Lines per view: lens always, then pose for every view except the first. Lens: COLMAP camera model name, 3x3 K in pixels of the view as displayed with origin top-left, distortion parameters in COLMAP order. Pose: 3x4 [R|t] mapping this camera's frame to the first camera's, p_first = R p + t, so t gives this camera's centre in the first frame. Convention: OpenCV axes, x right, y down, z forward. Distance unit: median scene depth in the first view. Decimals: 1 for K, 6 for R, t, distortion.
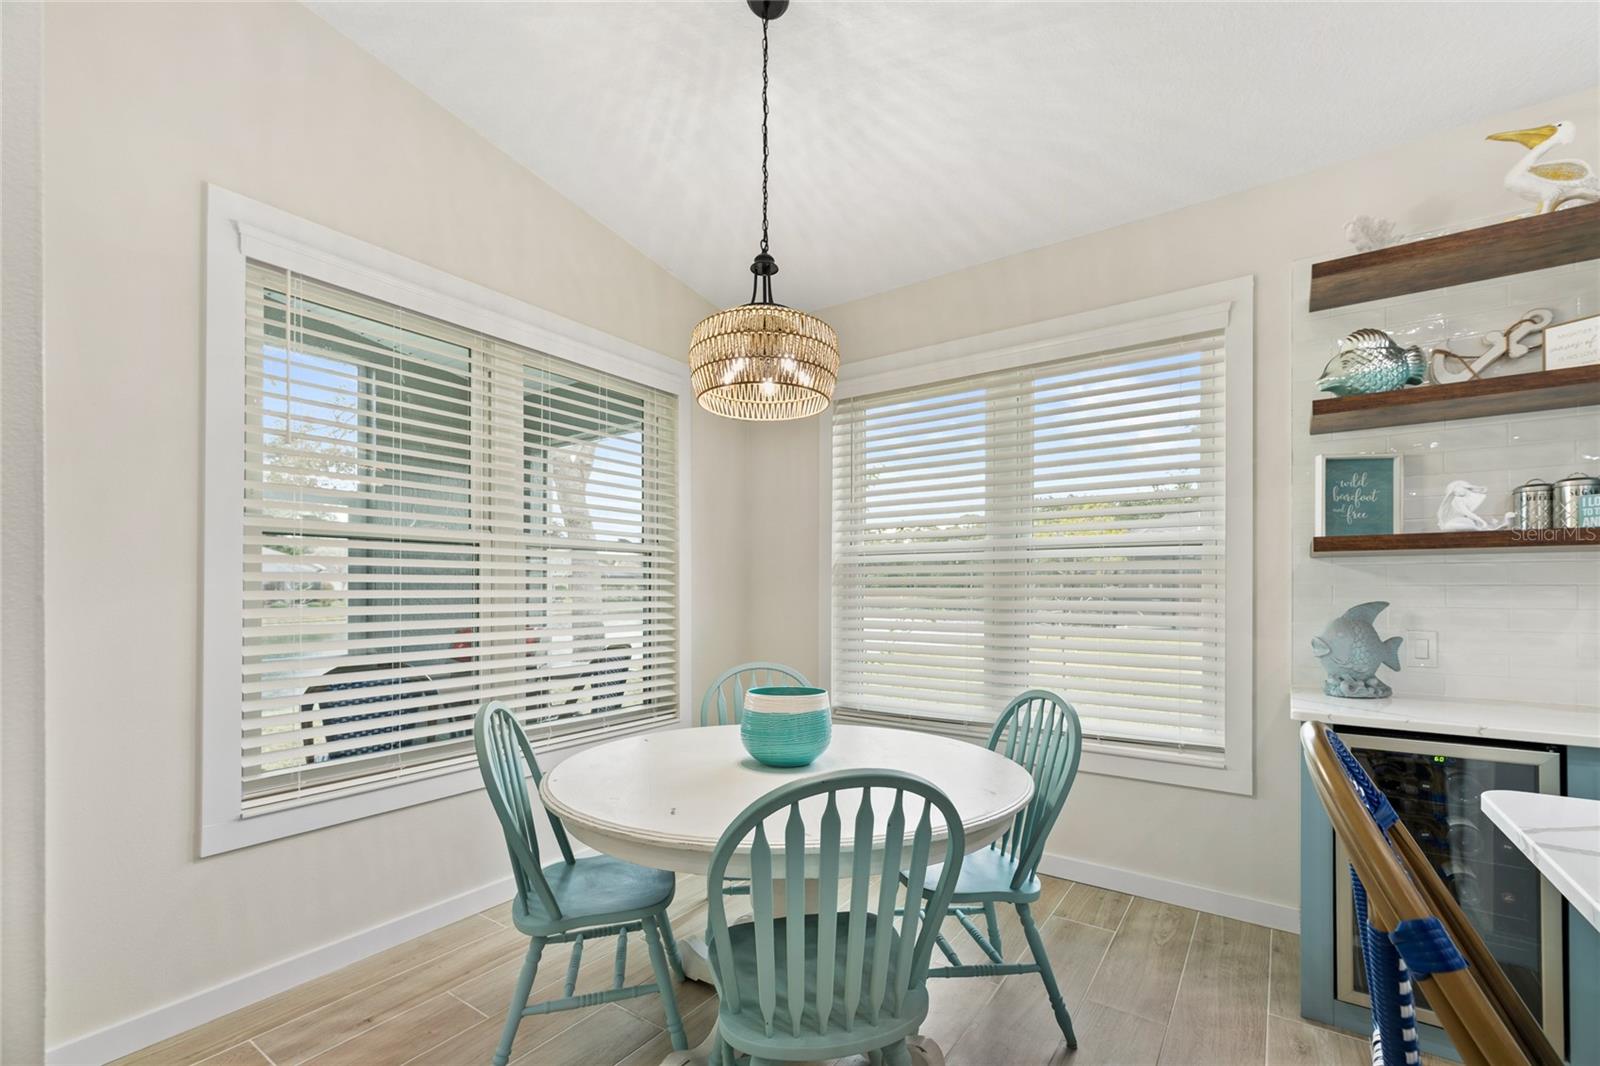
lens RADIAL K [[688.7, 0, 806.6], [0, 688.7, 584.4], [0, 0, 1]] dist [0.002979, 0.000735]
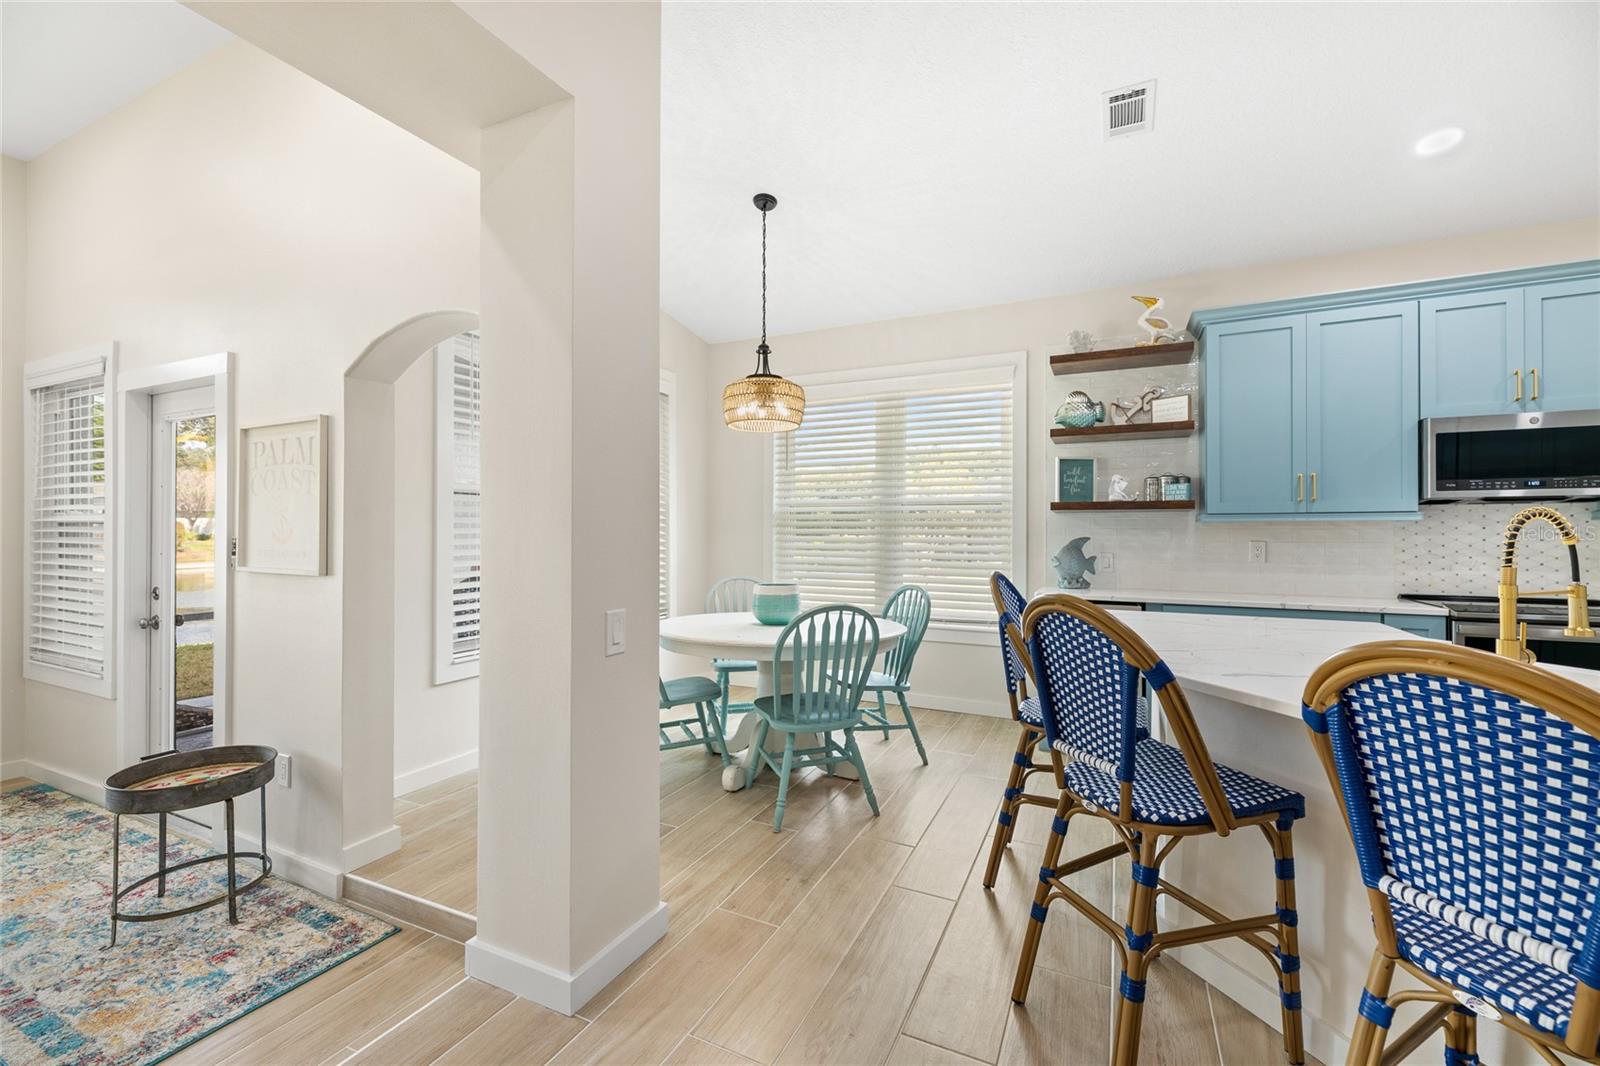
lens RADIAL K [[672.3, 0, 783.6], [0, 672.3, 526.7], [0, 0, 1]] dist [-0.000841, 0.000323]
pose [[0.989248, 0.004595, 0.146178, -0.244285], [-0.004557, 0.999989, -0.000593, 0.002084], [-0.146179, -0.000080, 0.989258, -0.688563]]
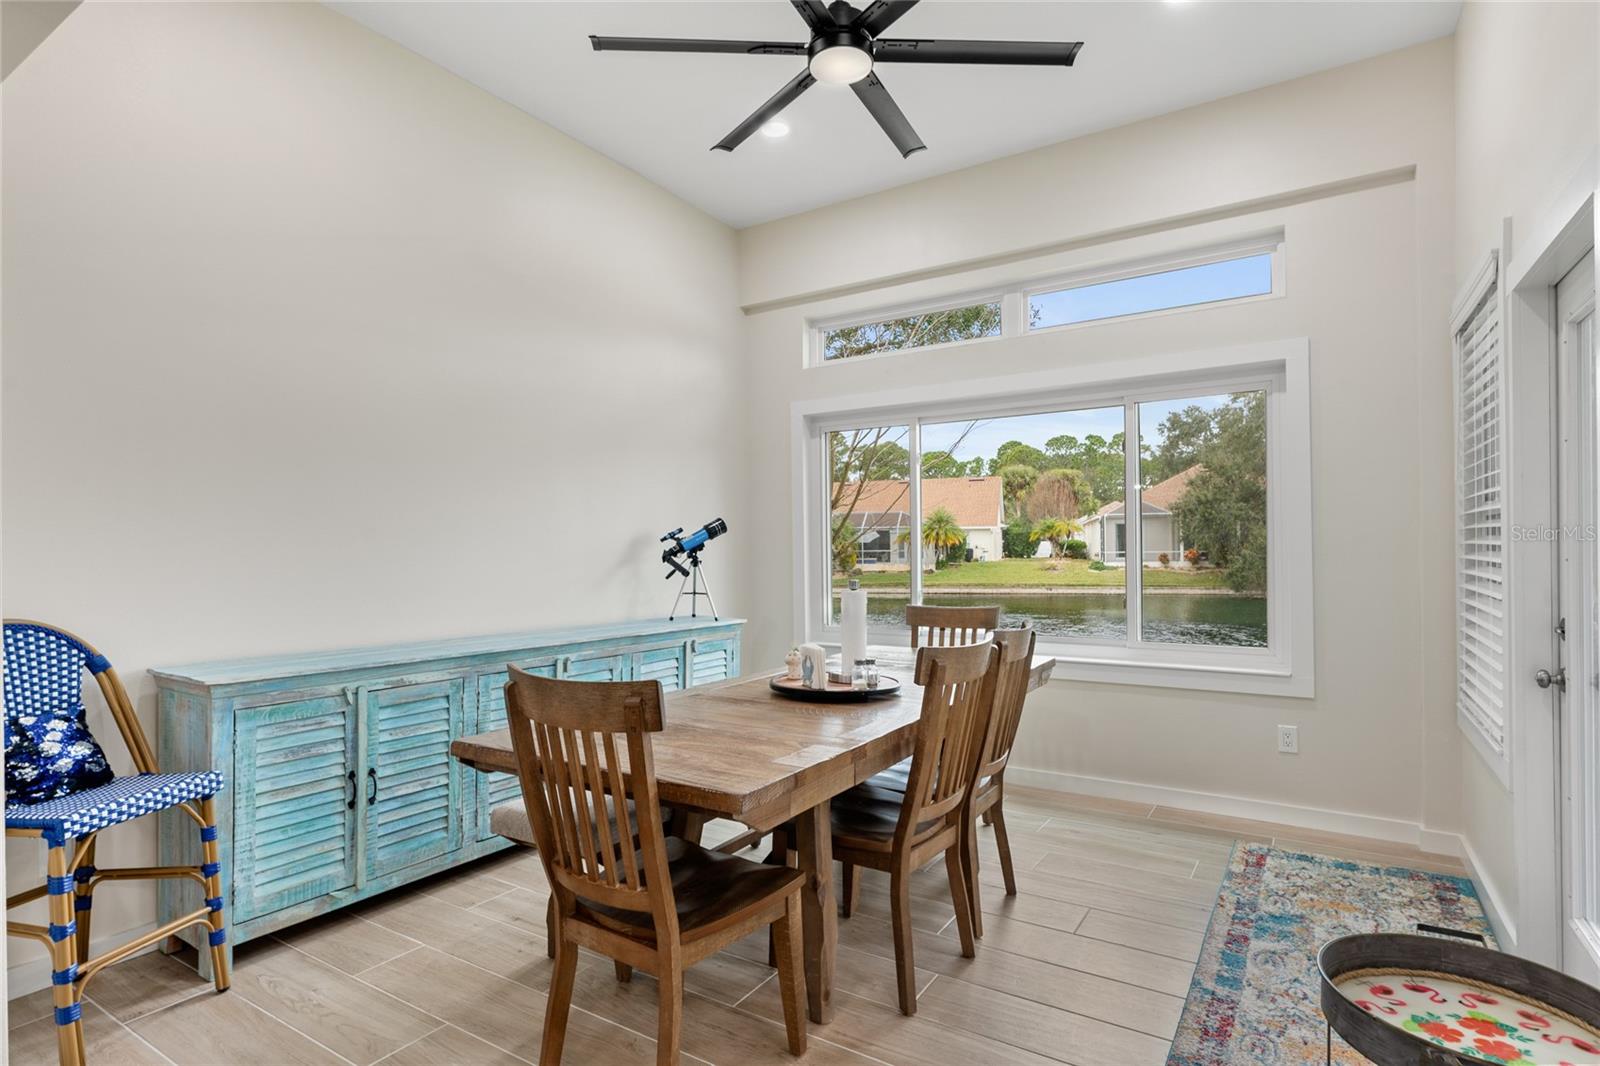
lens RADIAL K [[817.1, 0, 805.4], [0, 817.1, 547.2], [0, 0, 1]] dist [0.001788, 0.000650]
pose [[0.040613, 0.000103, -0.999175, -0.405529], [0.017566, 0.999845, 0.000817, 0.034372], [0.999021, -0.017584, 0.040605, -0.017711]]
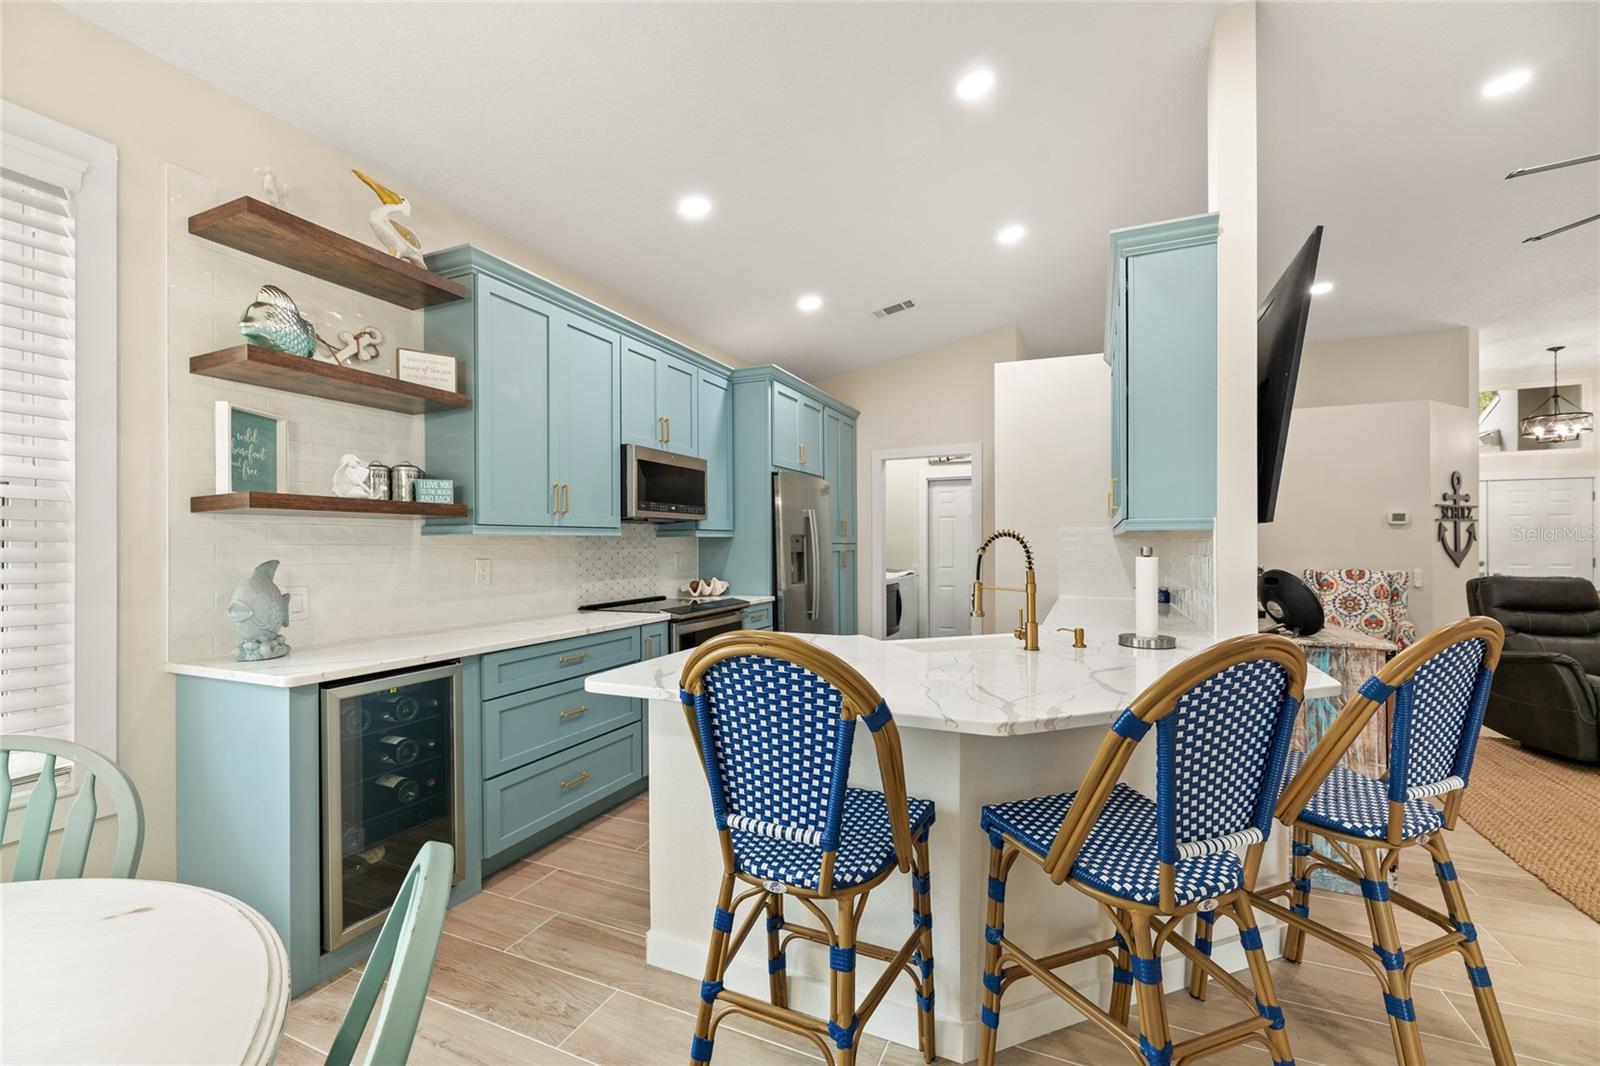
lens RADIAL K [[655.0, 0, 801.9], [0, 655.0, 570.0], [0, 0, 1]] dist [-0.000561, -0.000063]
pose [[-0.193045, -0.038178, 0.980447, -0.282442], [-0.006648, 0.999271, 0.037602, -0.000635], [-0.981167, 0.000740, -0.193158, 0.432425]]
